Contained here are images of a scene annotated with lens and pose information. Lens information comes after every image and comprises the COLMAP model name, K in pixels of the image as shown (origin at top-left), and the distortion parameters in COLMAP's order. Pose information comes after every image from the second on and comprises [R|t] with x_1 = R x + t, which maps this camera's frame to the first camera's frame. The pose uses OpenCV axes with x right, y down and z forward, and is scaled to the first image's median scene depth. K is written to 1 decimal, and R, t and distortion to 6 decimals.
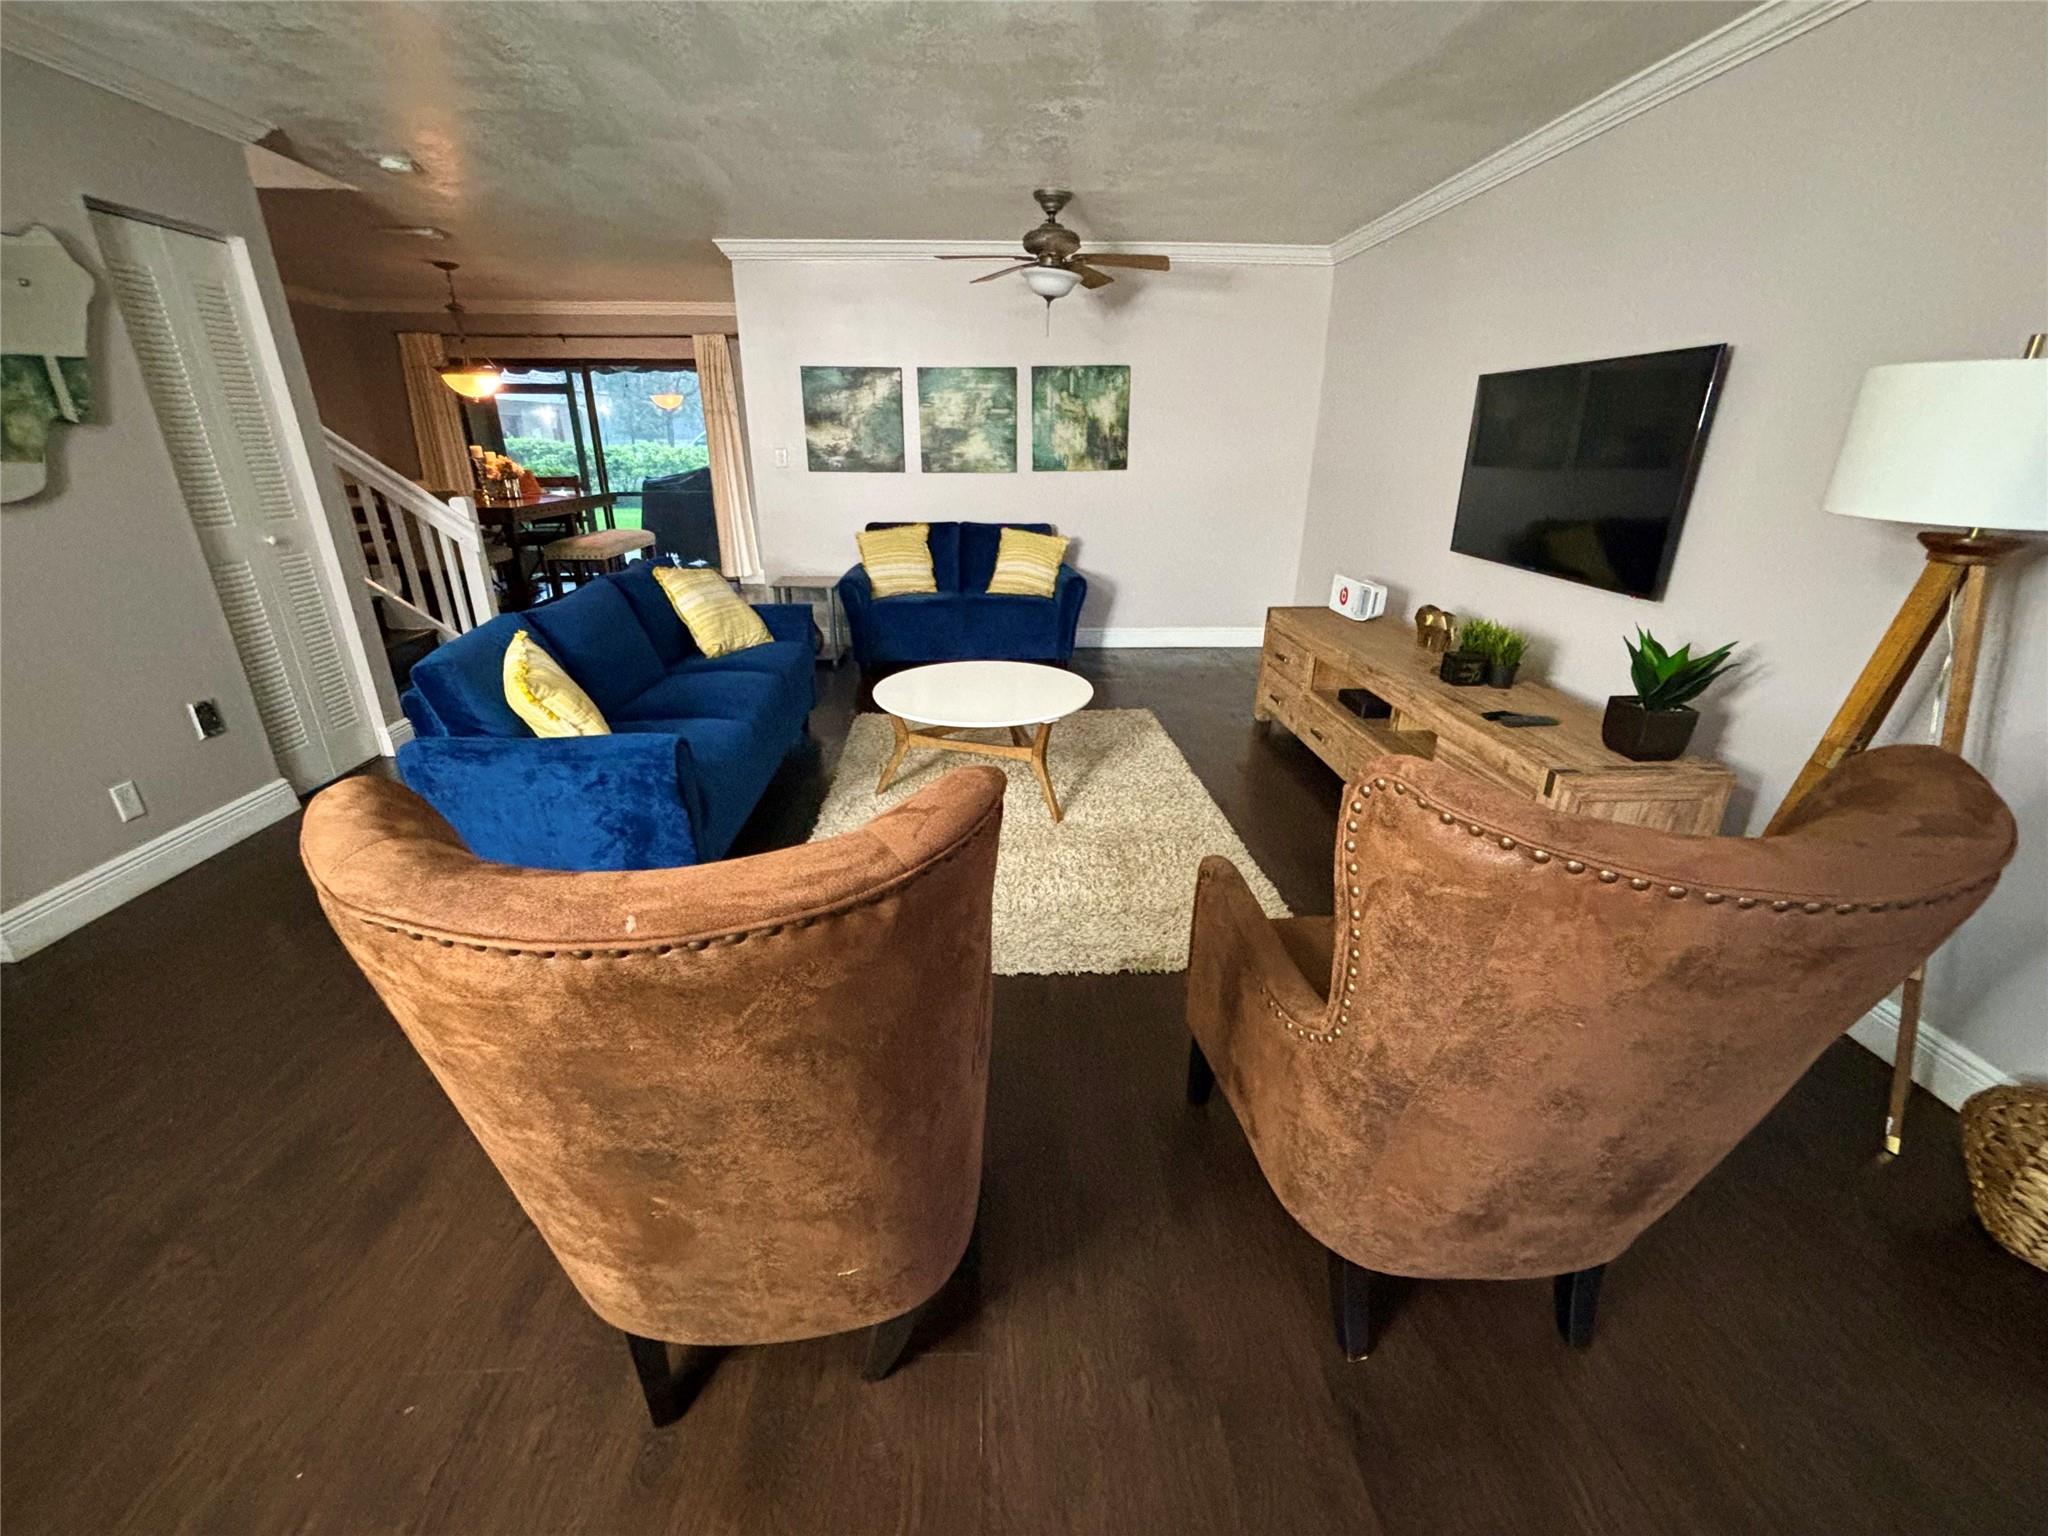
lens RADIAL K [[850.9, 0, 1024.0], [0, 850.9, 768.0], [0, 0, 1]] dist [0.001571, -0.000035]
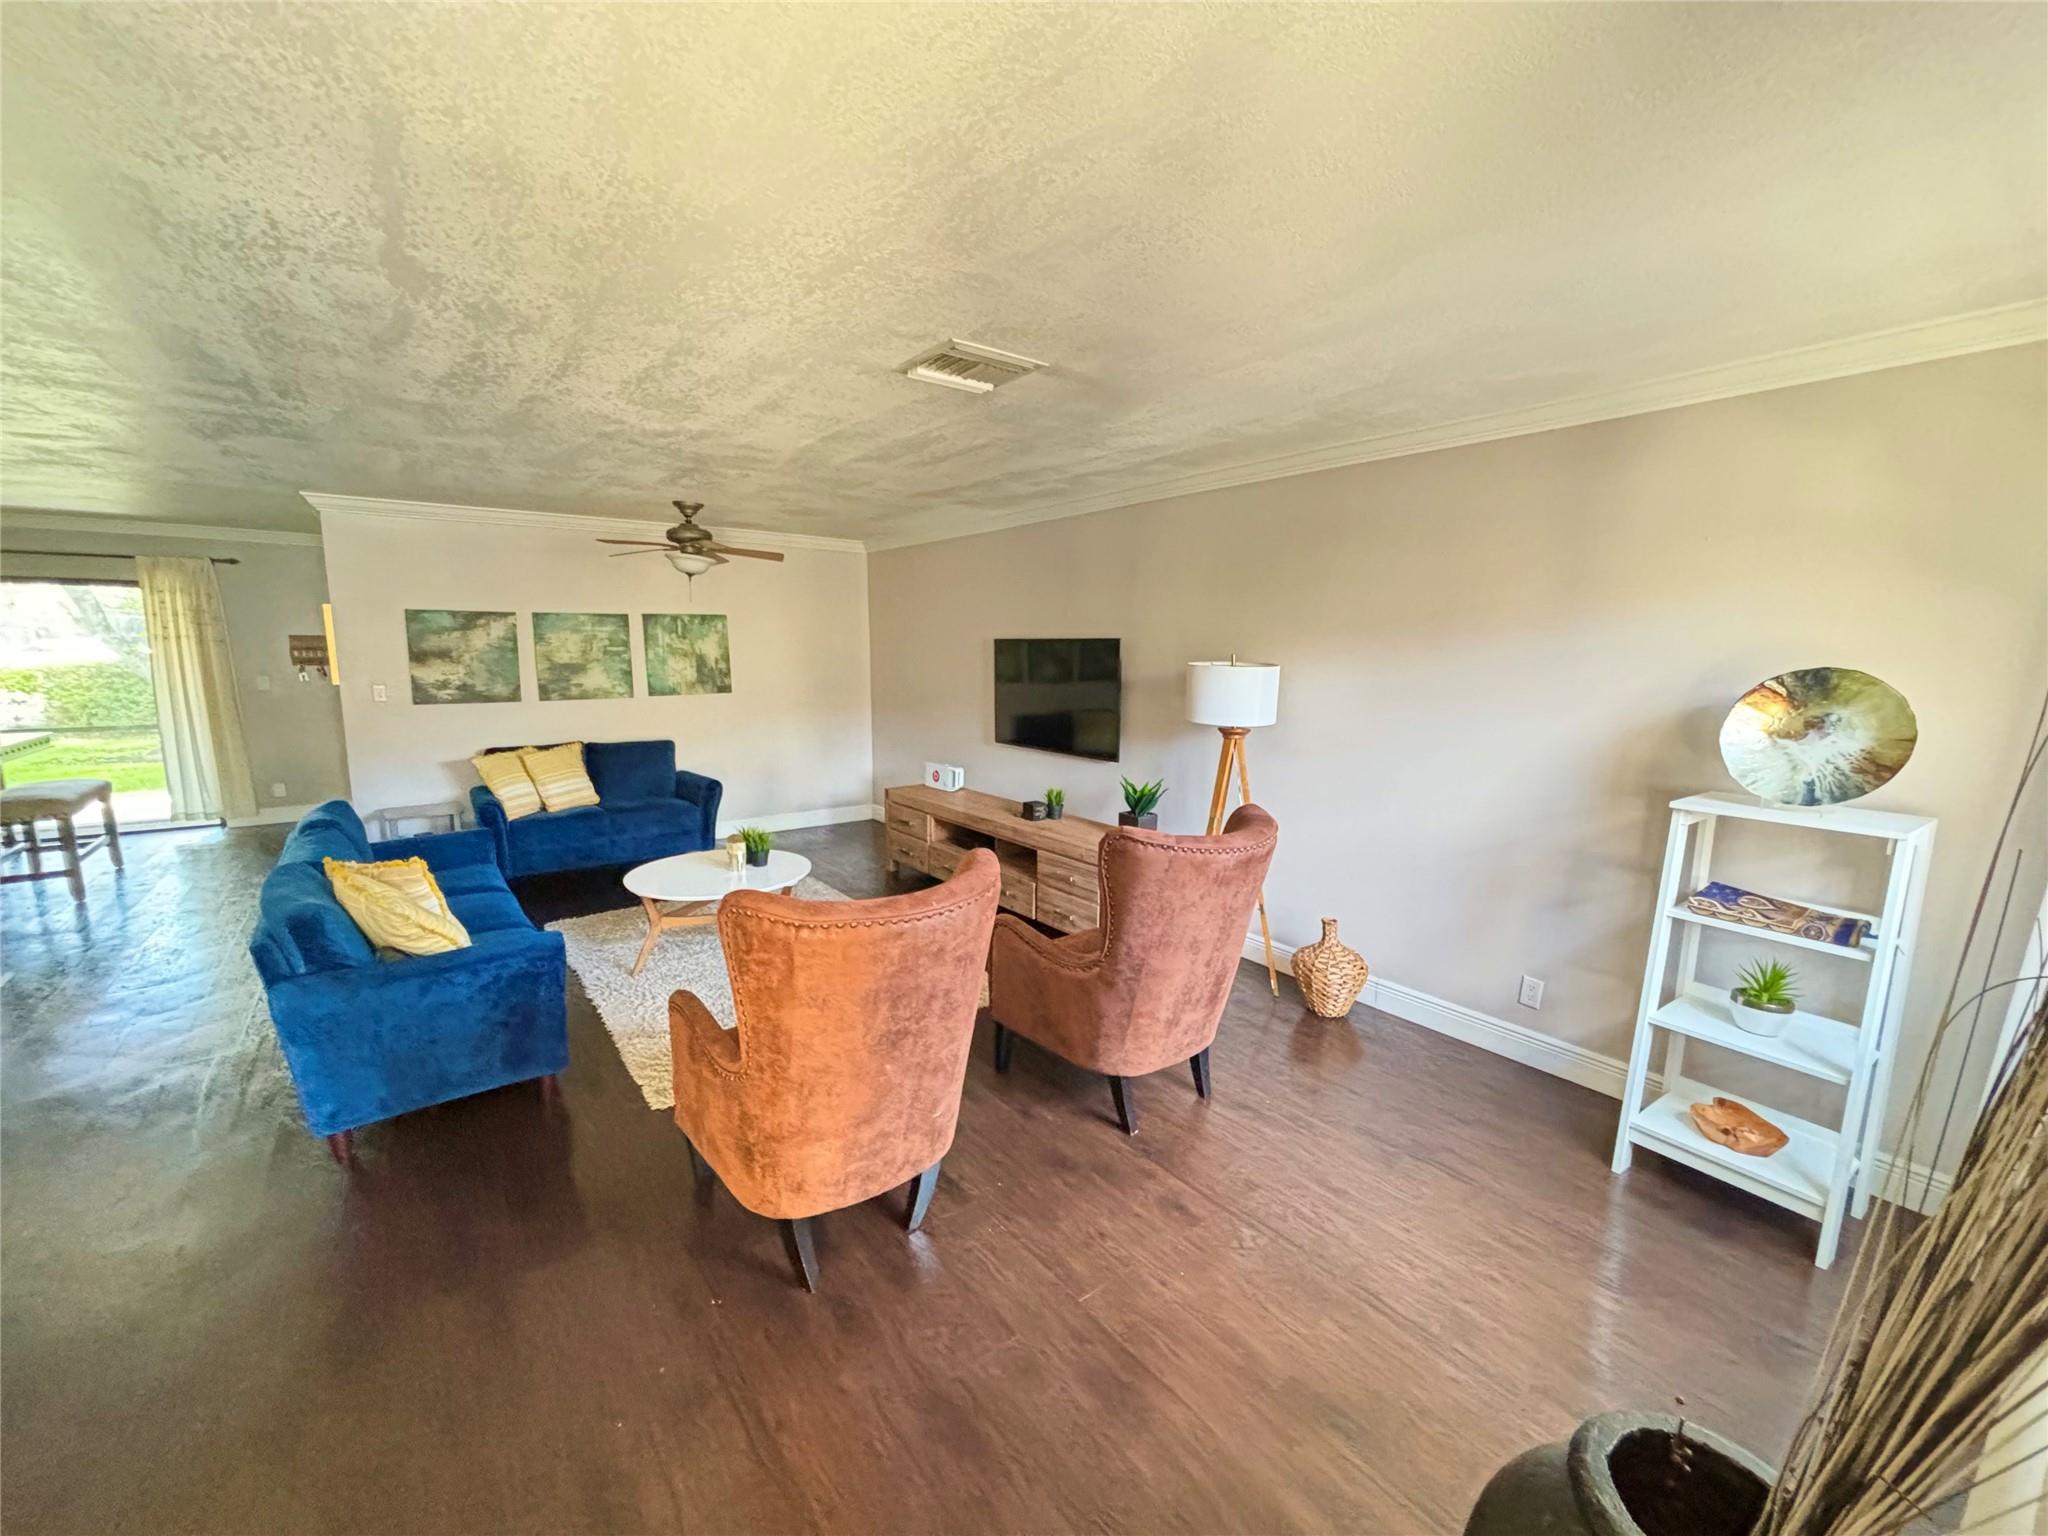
lens RADIAL K [[826.1, 0, 1018.8], [0, 826.1, 772.7], [0, 0, 1]] dist [0.000622, 0.000152]
pose [[0.825371, -0.086323, 0.557952, -0.219732], [0.201541, 0.968181, -0.148346, 0.022655], [-0.527393, 0.234890, 0.816506, -0.171906]]
